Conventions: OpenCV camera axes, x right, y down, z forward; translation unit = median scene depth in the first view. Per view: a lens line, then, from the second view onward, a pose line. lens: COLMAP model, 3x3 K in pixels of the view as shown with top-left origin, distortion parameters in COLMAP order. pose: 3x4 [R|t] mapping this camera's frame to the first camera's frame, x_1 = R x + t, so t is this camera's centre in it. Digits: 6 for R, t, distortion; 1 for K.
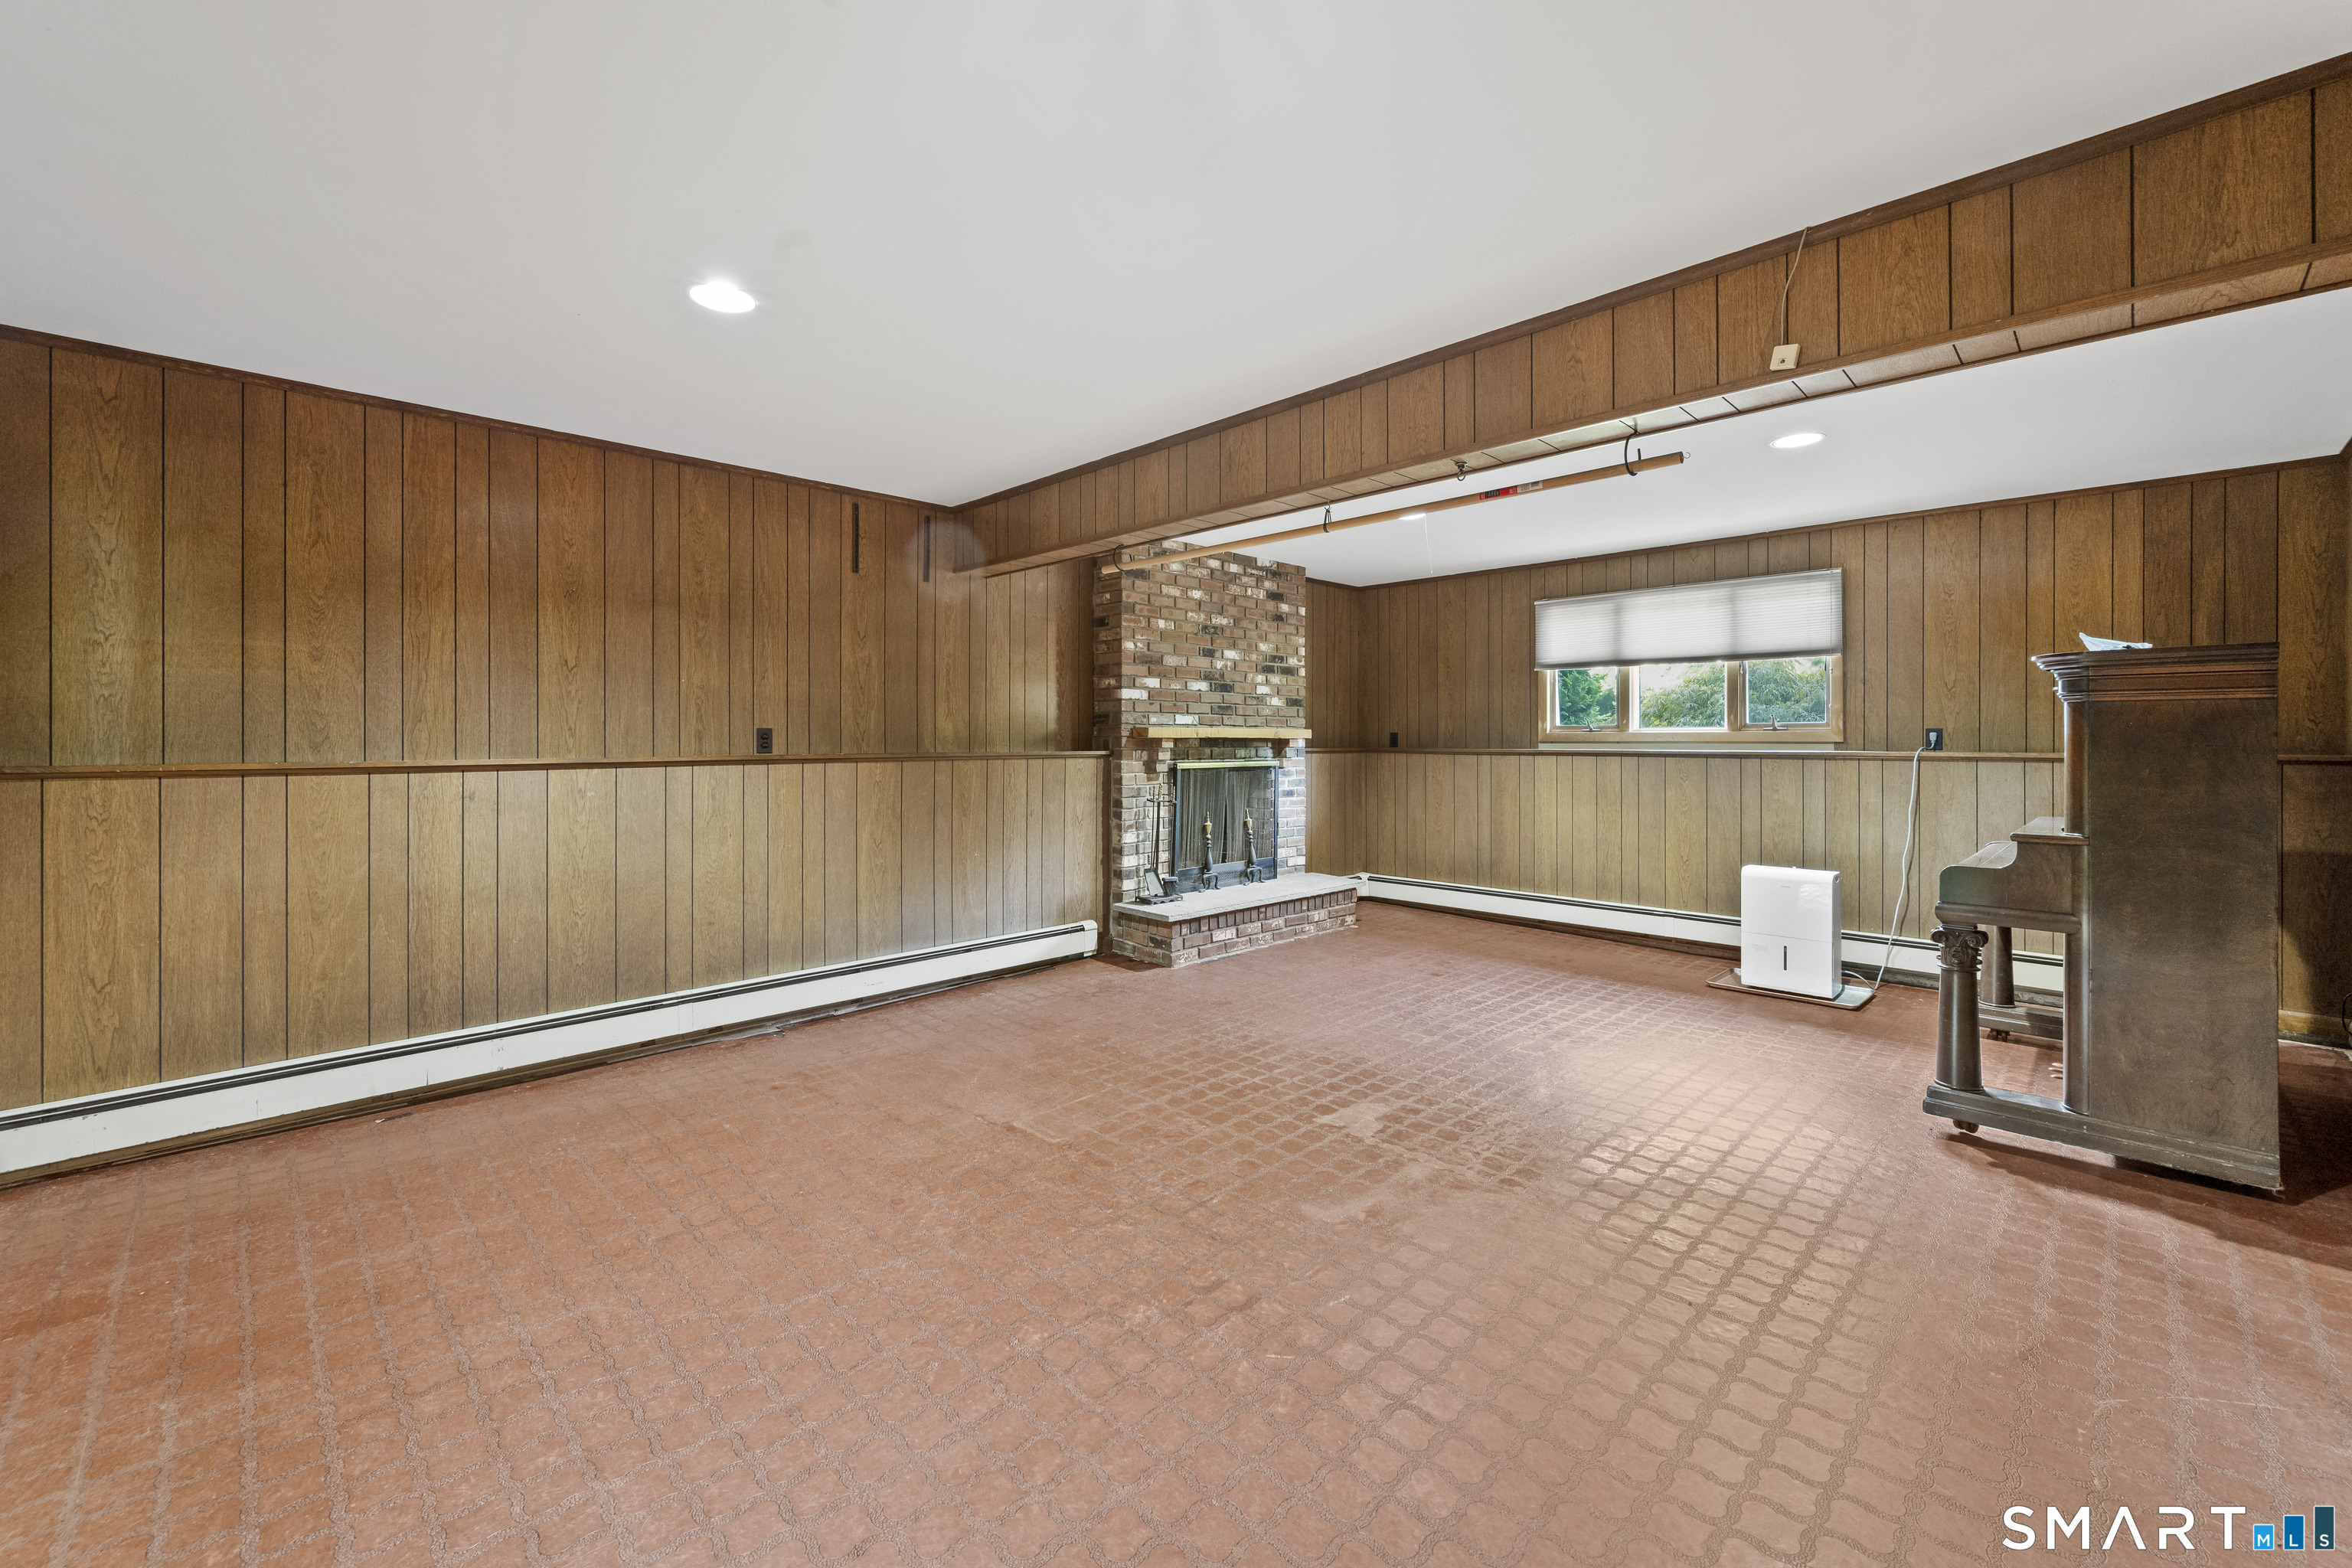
lens RADIAL K [[955.7, 0, 1177.2], [0, 955.7, 732.3], [0, 0, 1]] dist [0.000730, 0.000089]
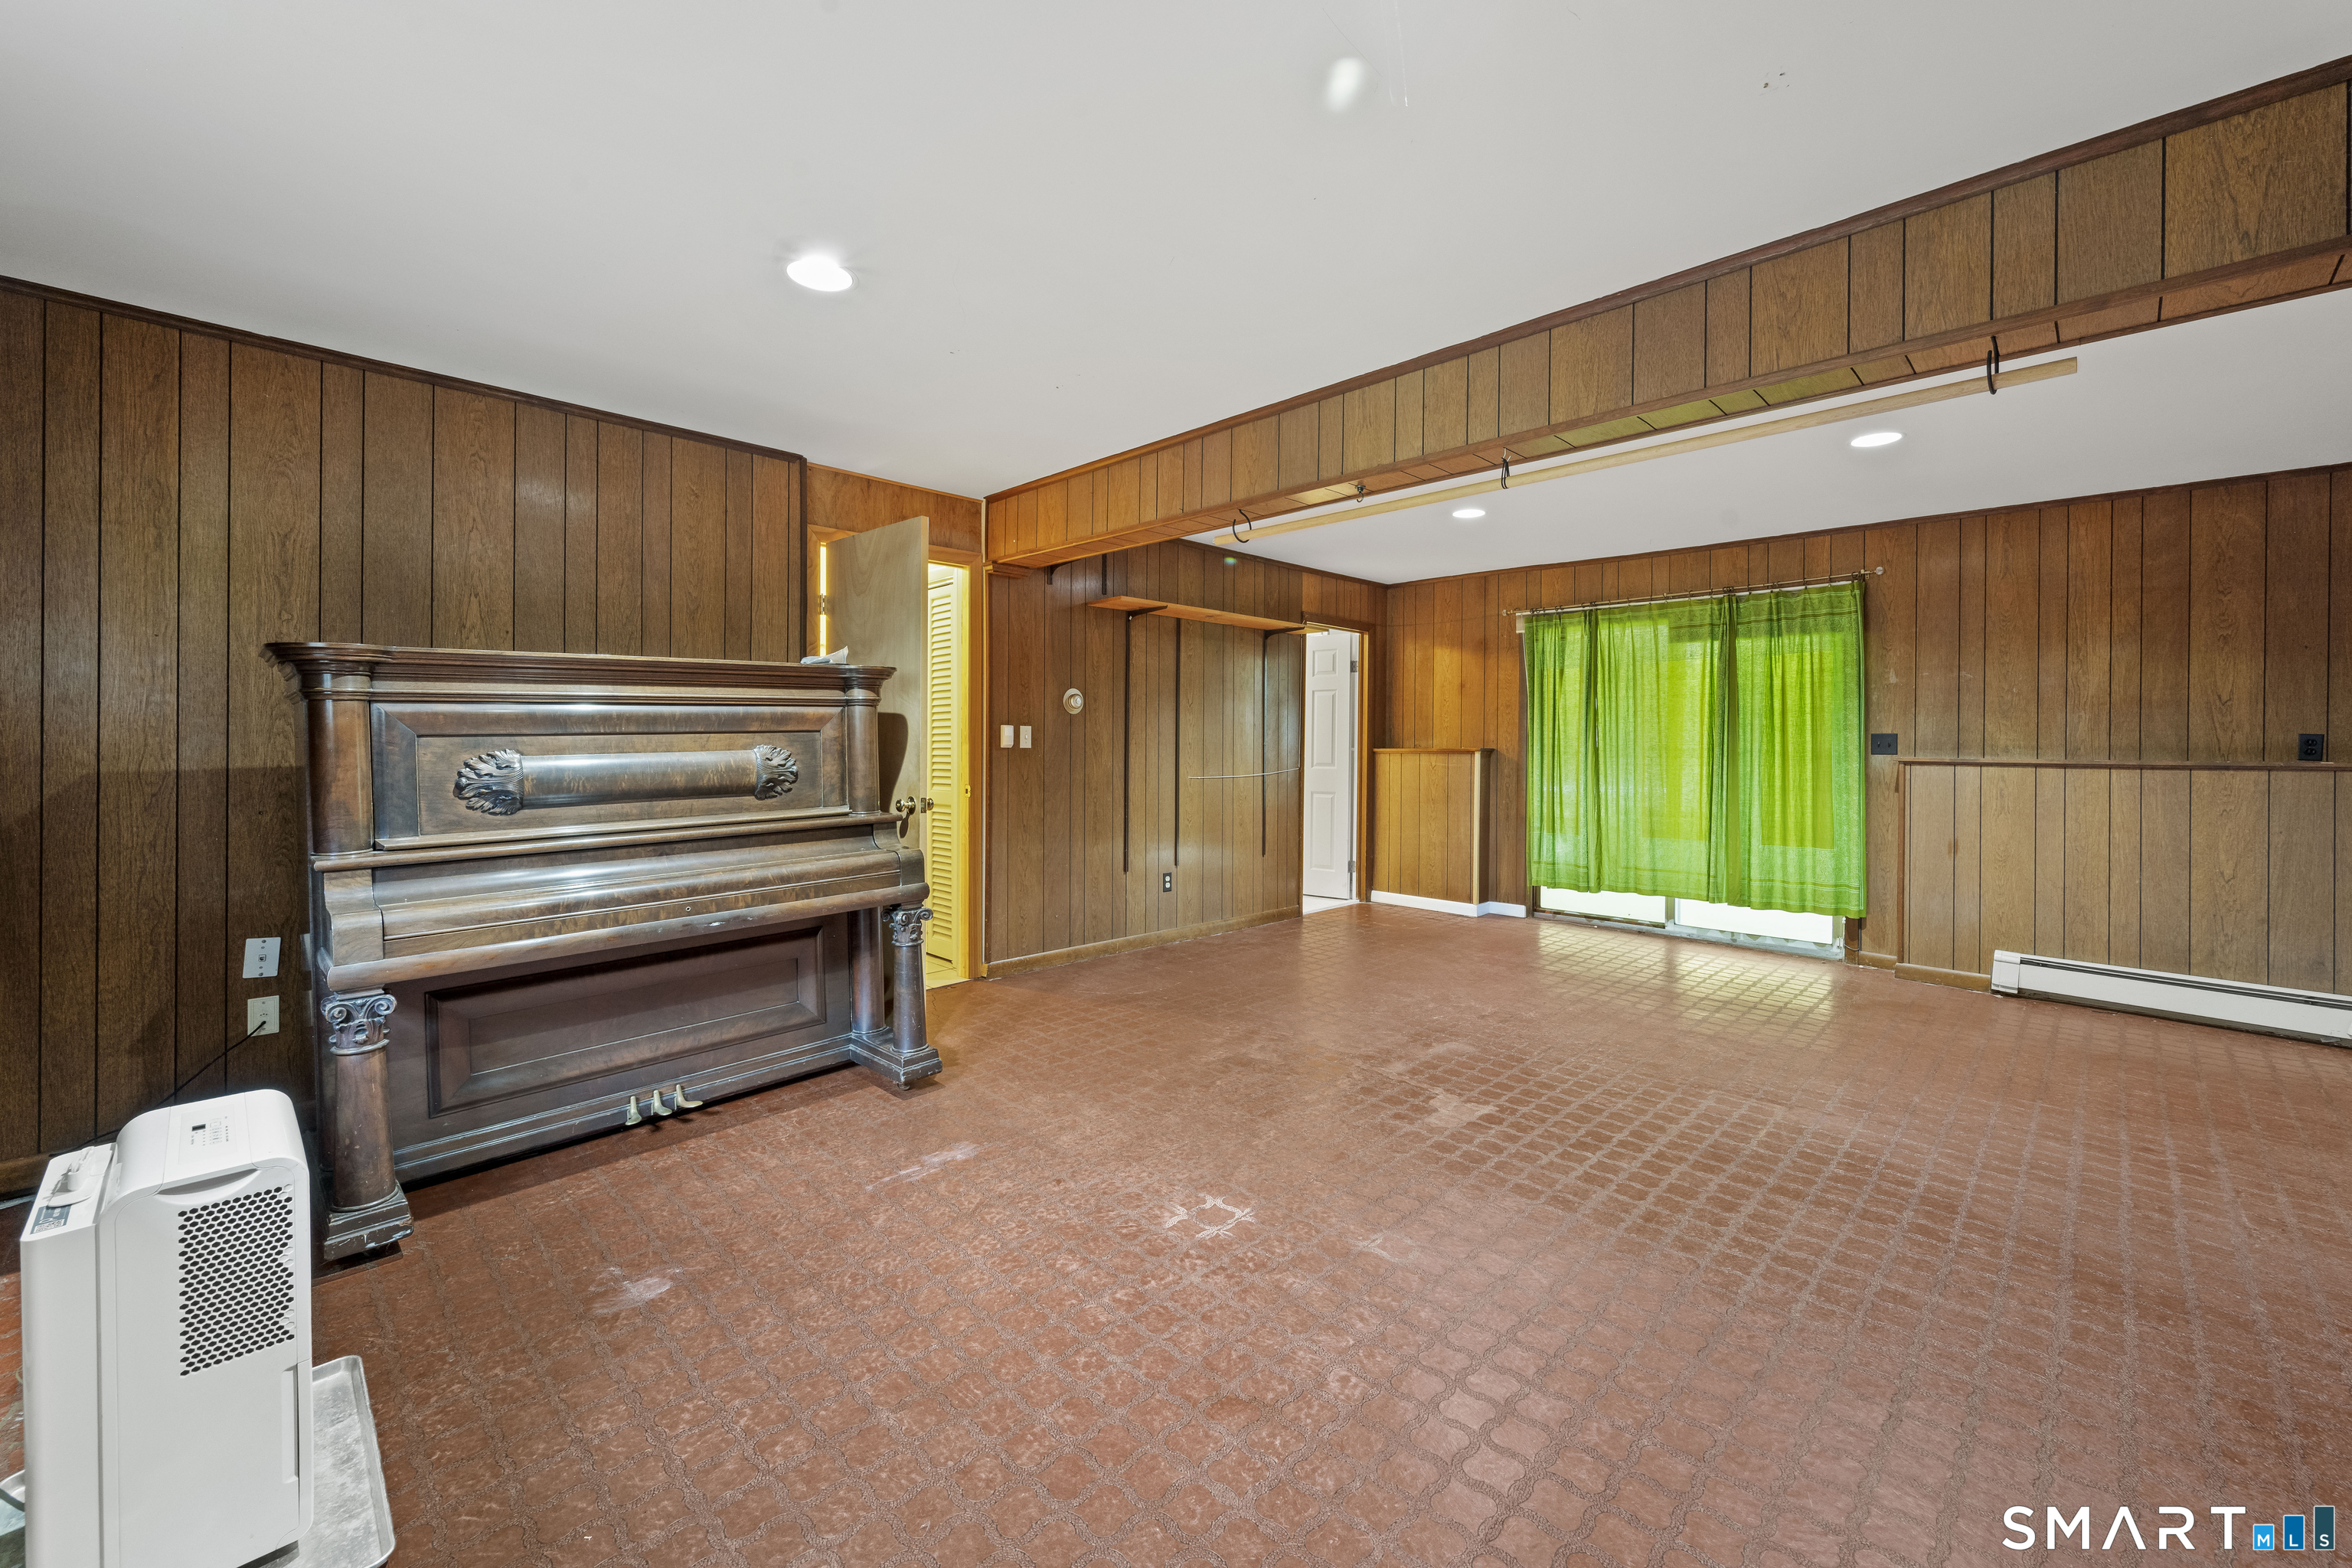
lens RADIAL K [[936.7, 0, 1177.5], [0, 936.7, 749.8], [0, 0, 1]] dist [-0.000384, -0.000032]
pose [[-0.999978, -0.005007, -0.004277, 0.436772], [-0.004991, 0.999981, -0.003580, 0.022158], [0.004295, -0.003558, -0.999984, 1.778501]]
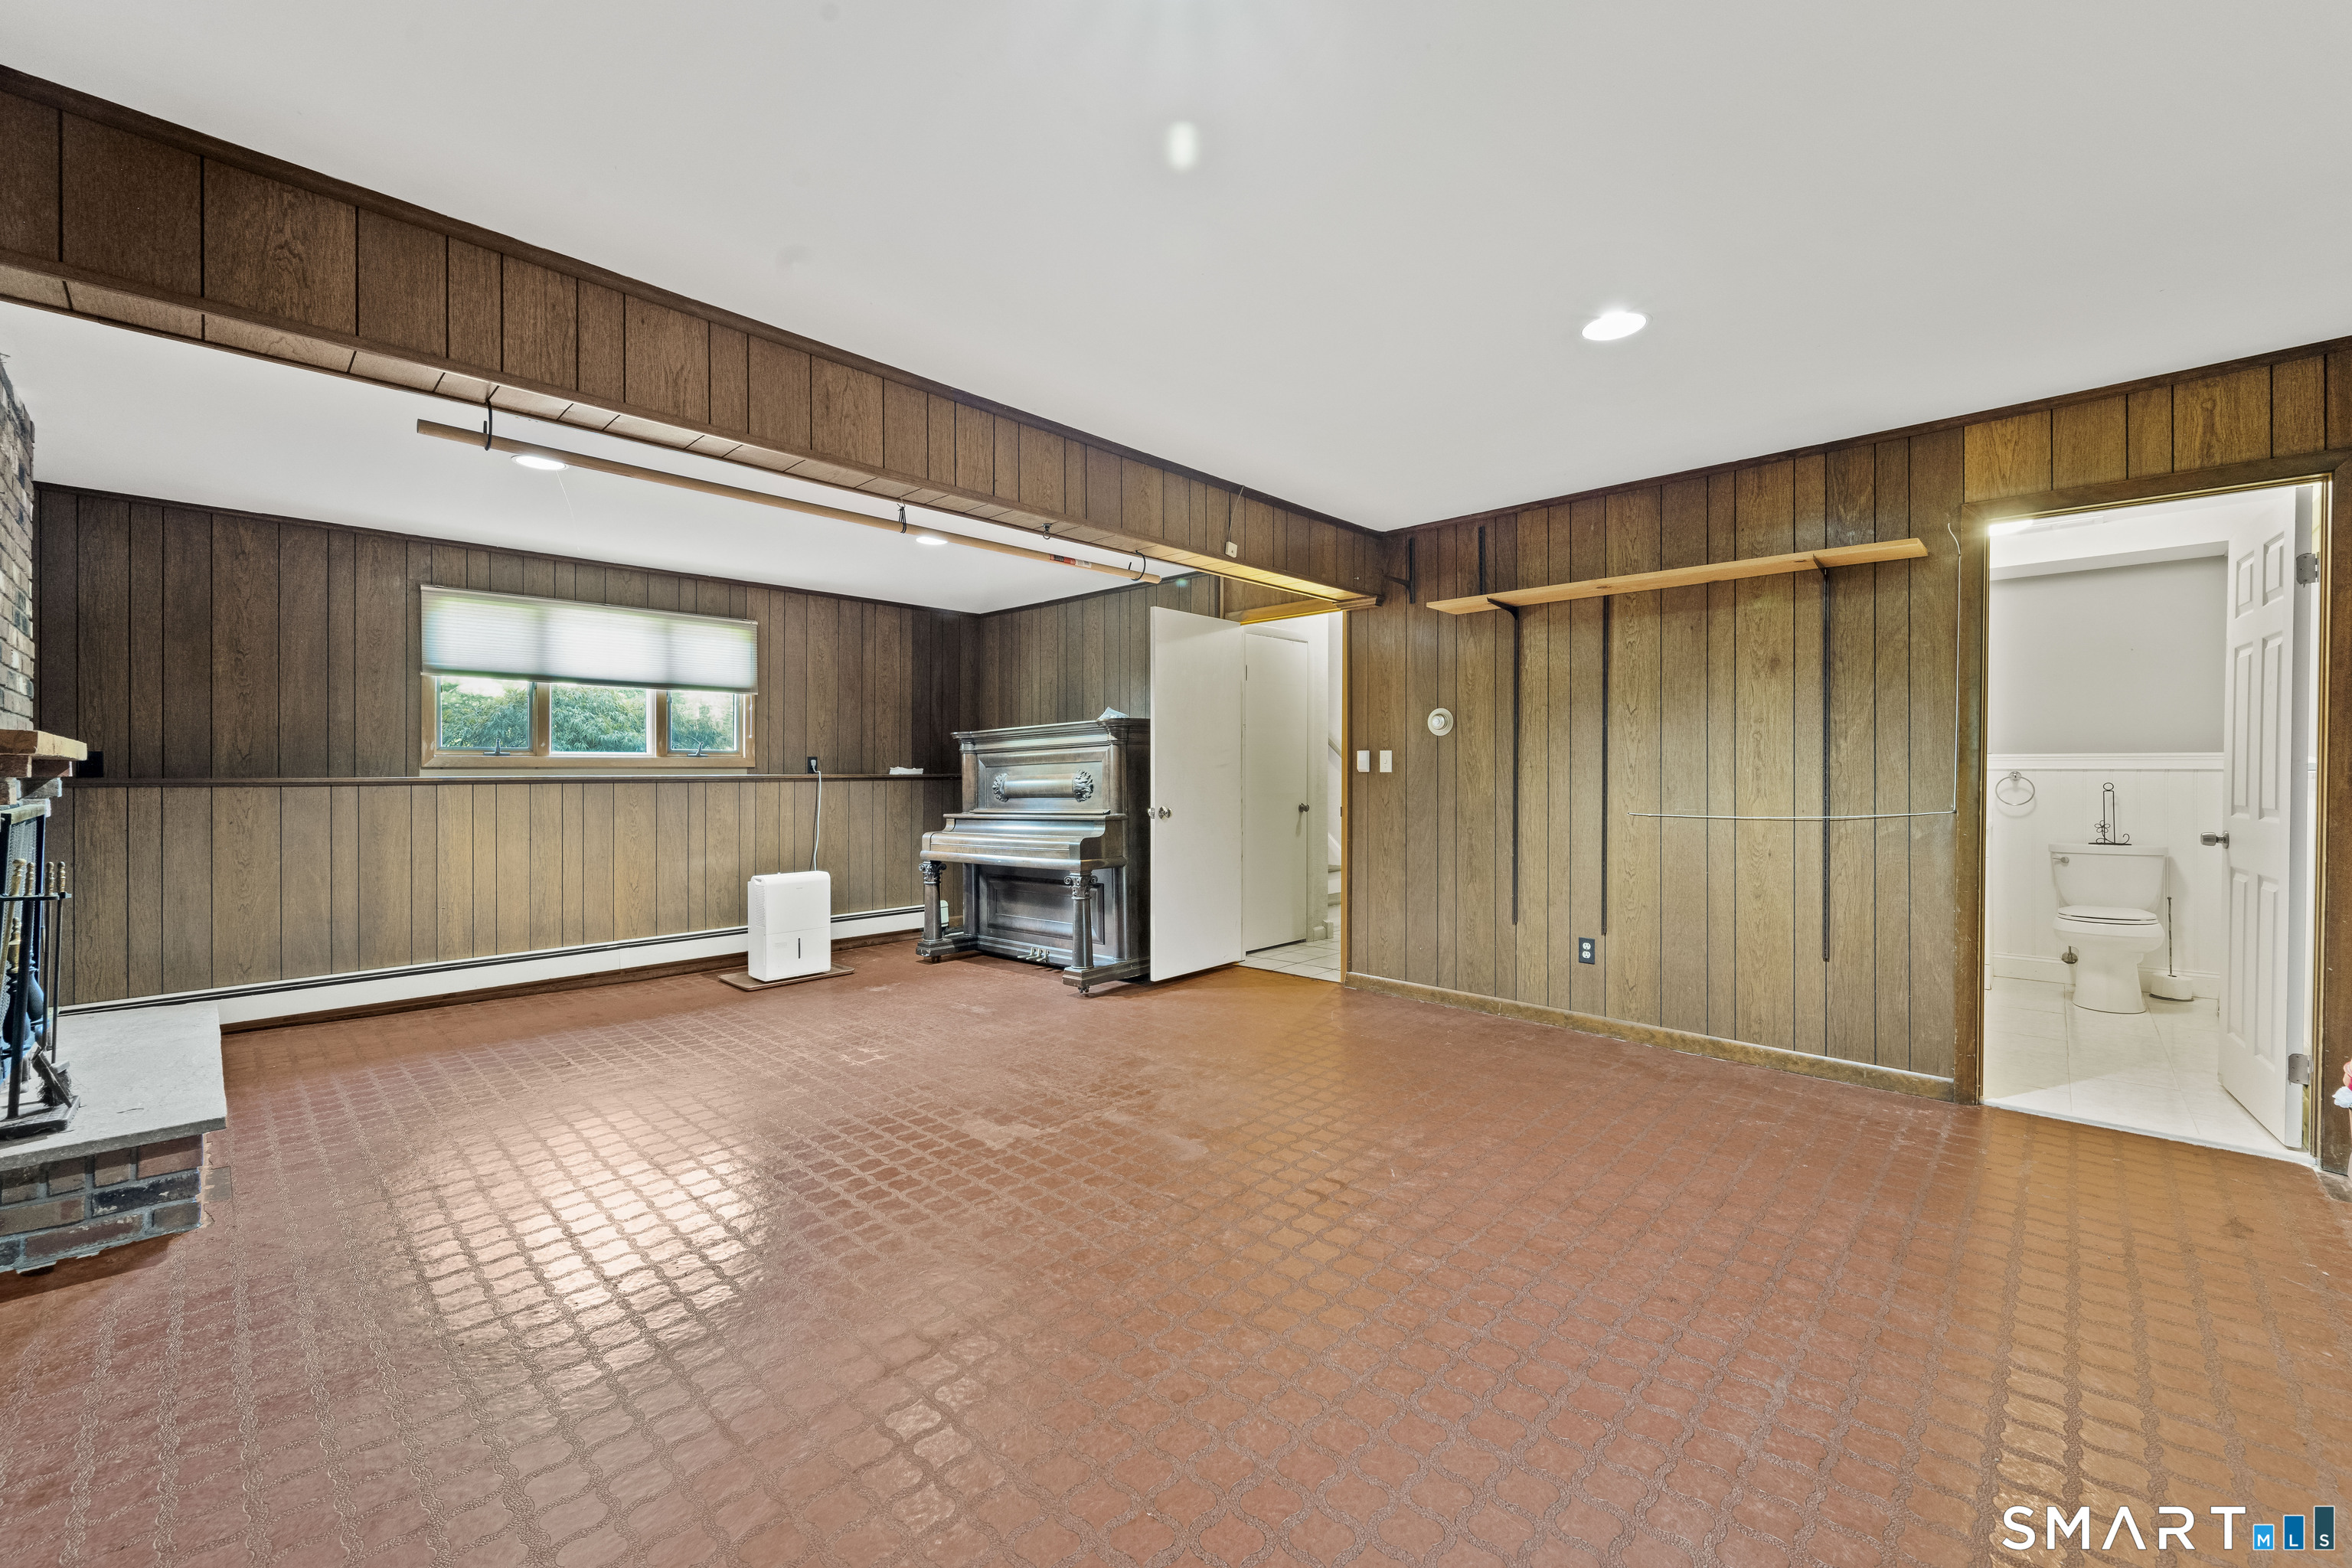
lens RADIAL K [[935.5, 0, 1188.0], [0, 935.5, 771.2], [0, 0, 1]] dist [-0.000507, -0.000134]
pose [[-0.034566, -0.002827, 0.999398, -0.726911], [-0.006580, 0.999975, 0.002601, 0.012443], [-0.999381, -0.006486, -0.034584, 0.743297]]
